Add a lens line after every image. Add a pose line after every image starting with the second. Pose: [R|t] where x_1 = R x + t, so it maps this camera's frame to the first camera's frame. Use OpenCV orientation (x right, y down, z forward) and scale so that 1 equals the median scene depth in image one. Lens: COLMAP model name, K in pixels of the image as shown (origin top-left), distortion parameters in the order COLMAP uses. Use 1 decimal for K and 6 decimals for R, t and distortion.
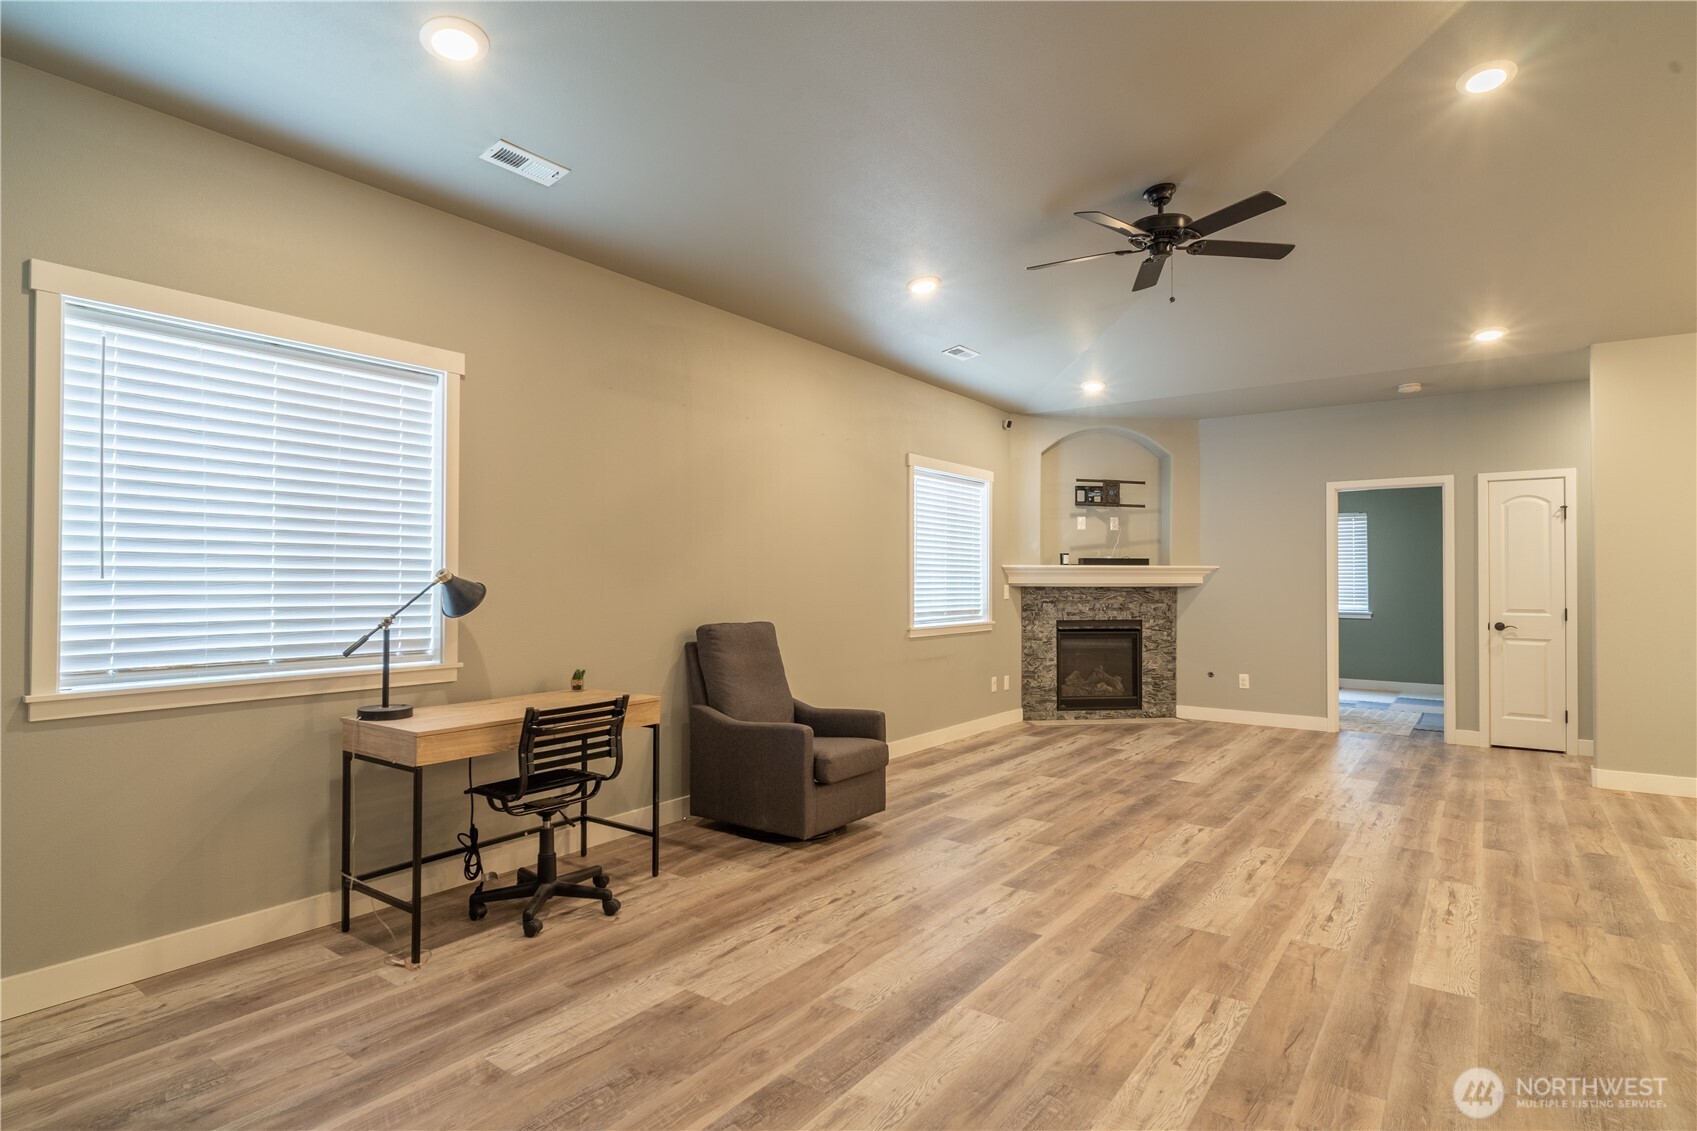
lens RADIAL K [[867.8, 0, 842.4], [0, 867.8, 564.5], [0, 0, 1]] dist [-0.003237, -0.001008]
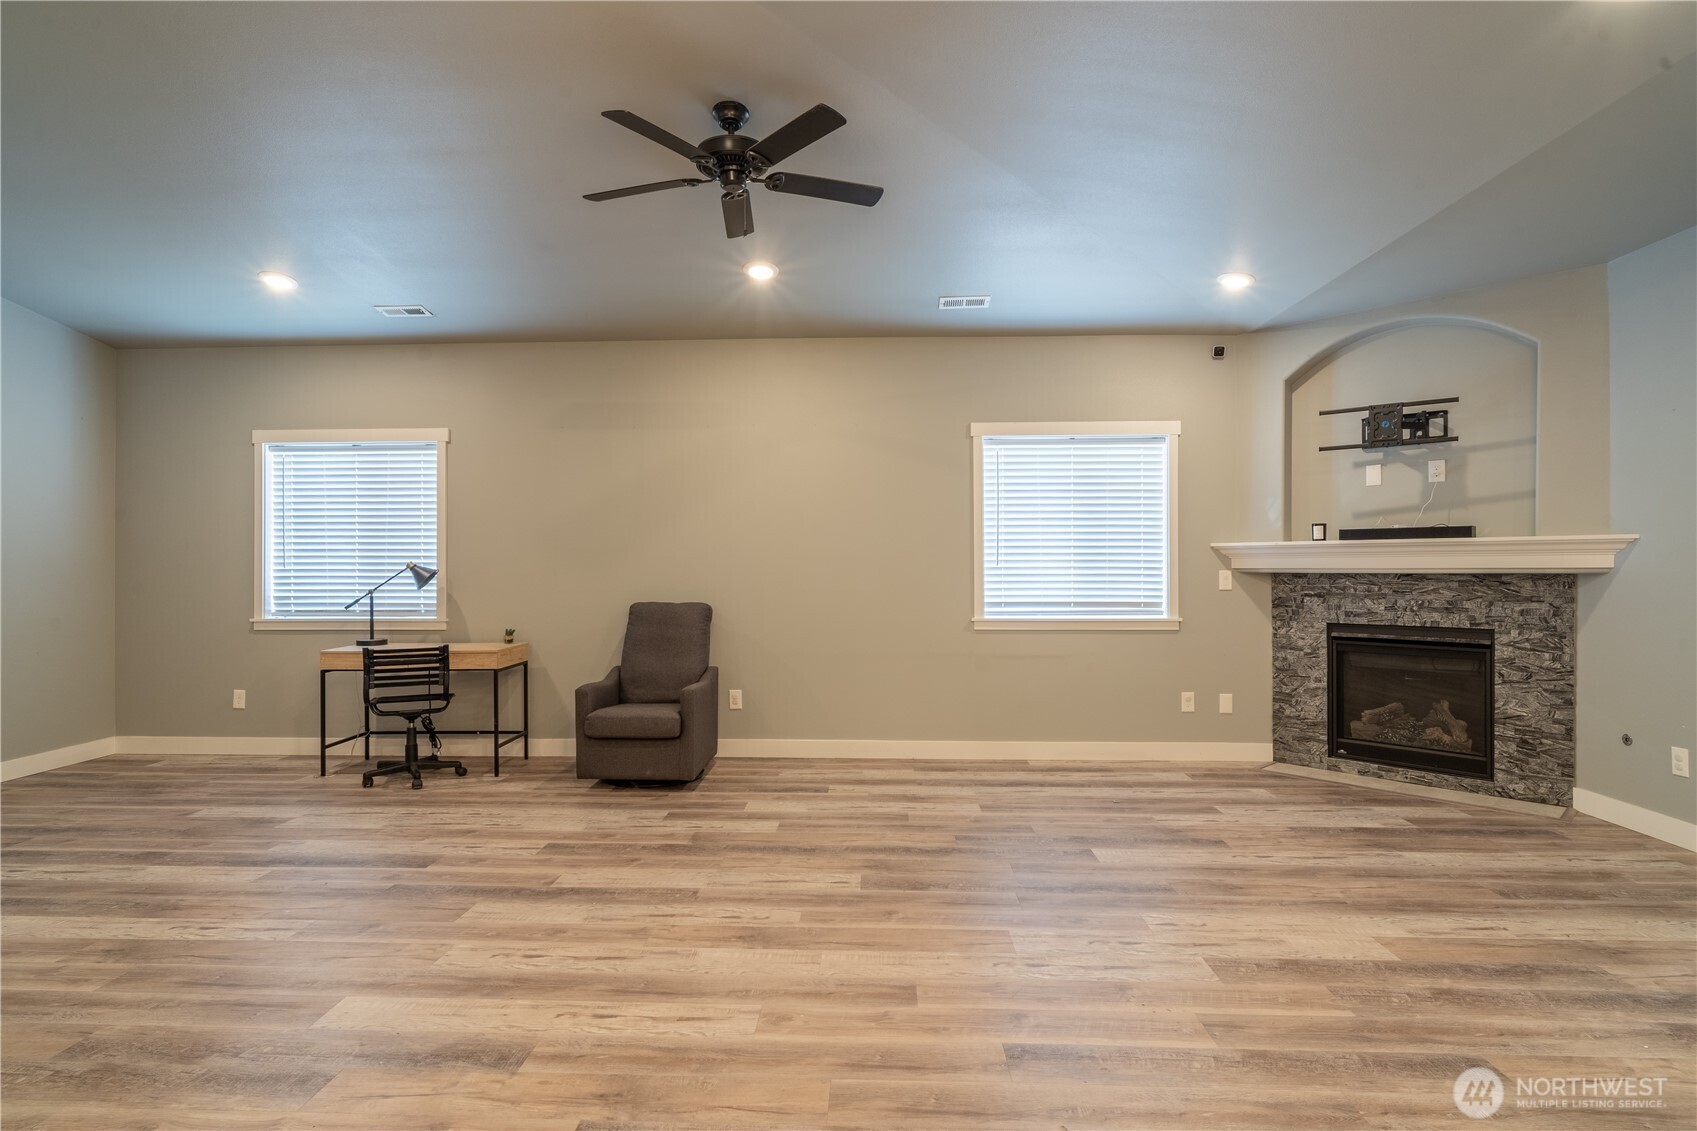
lens RADIAL K [[867.1, 0, 857.6], [0, 867.1, 559.7], [0, 0, 1]] dist [-0.000297, -0.000486]
pose [[0.569028, -0.009726, -0.822260, 0.649091], [0.020209, 0.999793, 0.002159, 0.006937], [0.822070, -0.017846, 0.569107, 0.344715]]
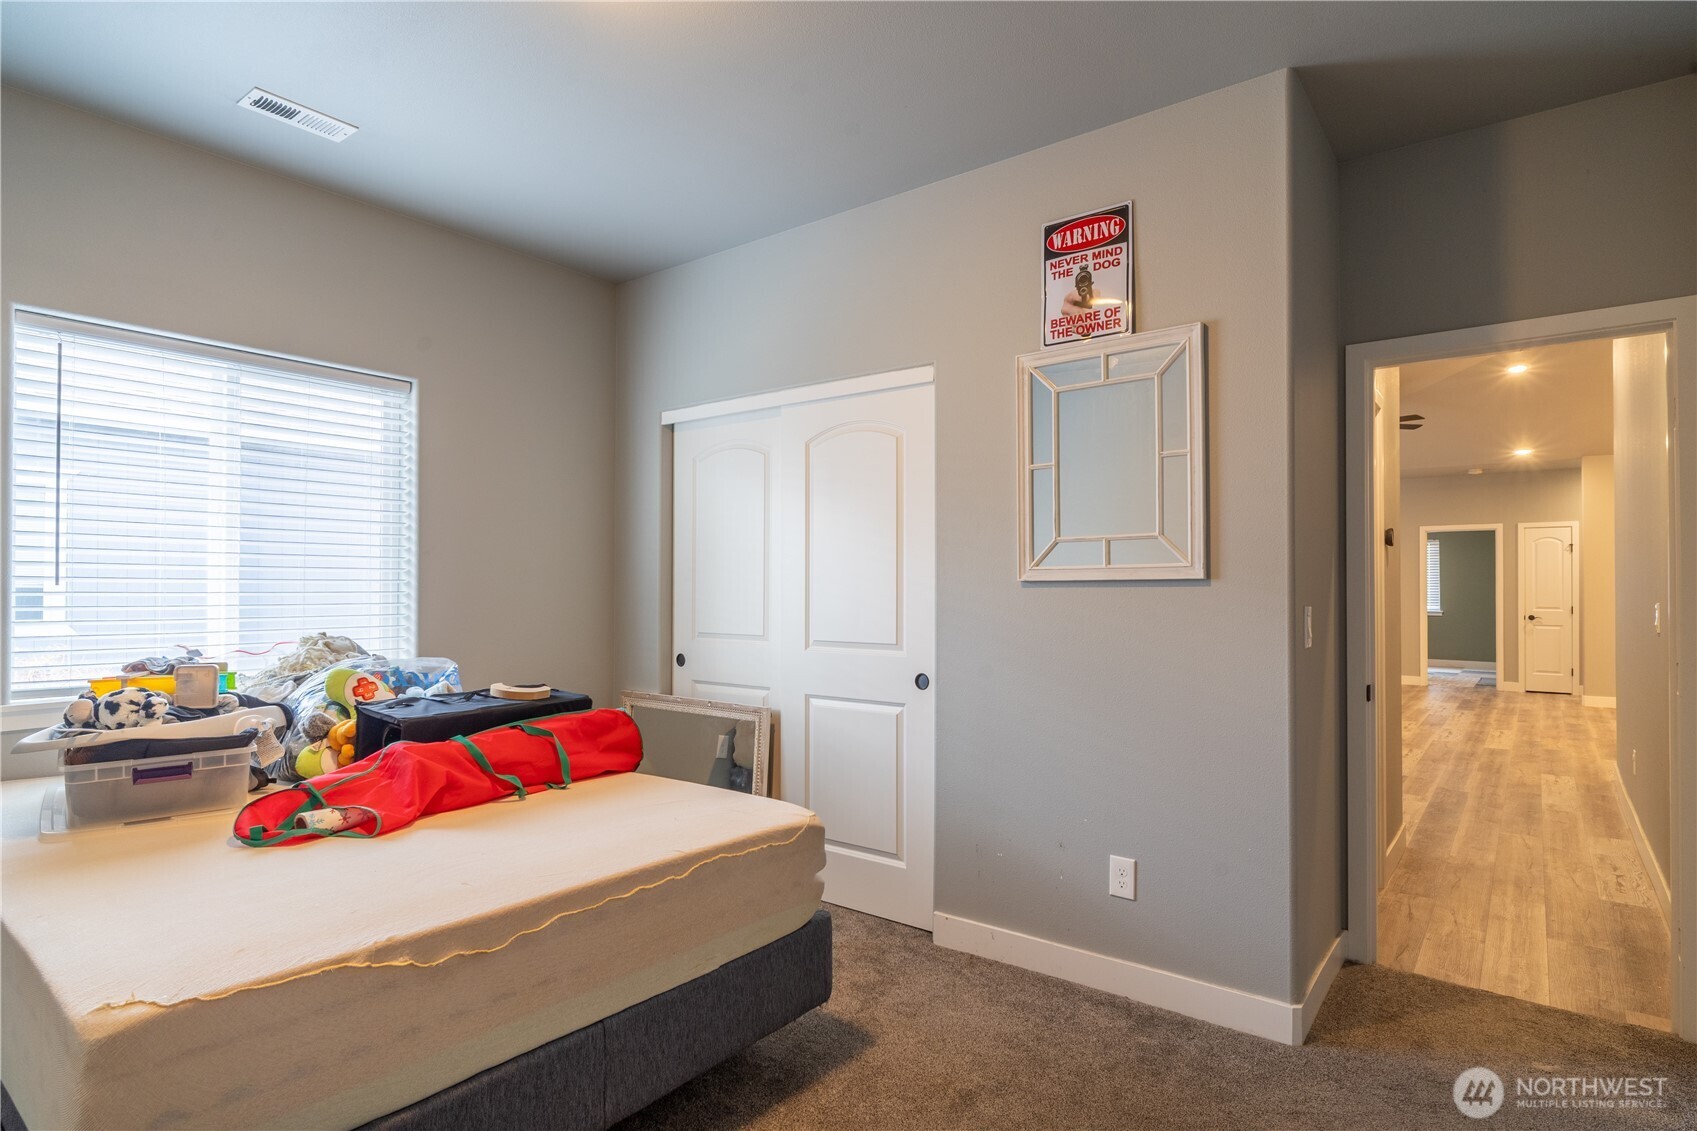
lens RADIAL K [[882.5, 0, 848.5], [0, 882.5, 565.5], [0, 0, 1]] dist [-0.002247, 0.000145]
pose [[0.999697, 0.003127, -0.024426, -0.449316], [-0.003195, 0.999991, -0.002743, -0.016467], [0.024418, 0.002820, 0.999698, -0.638721]]
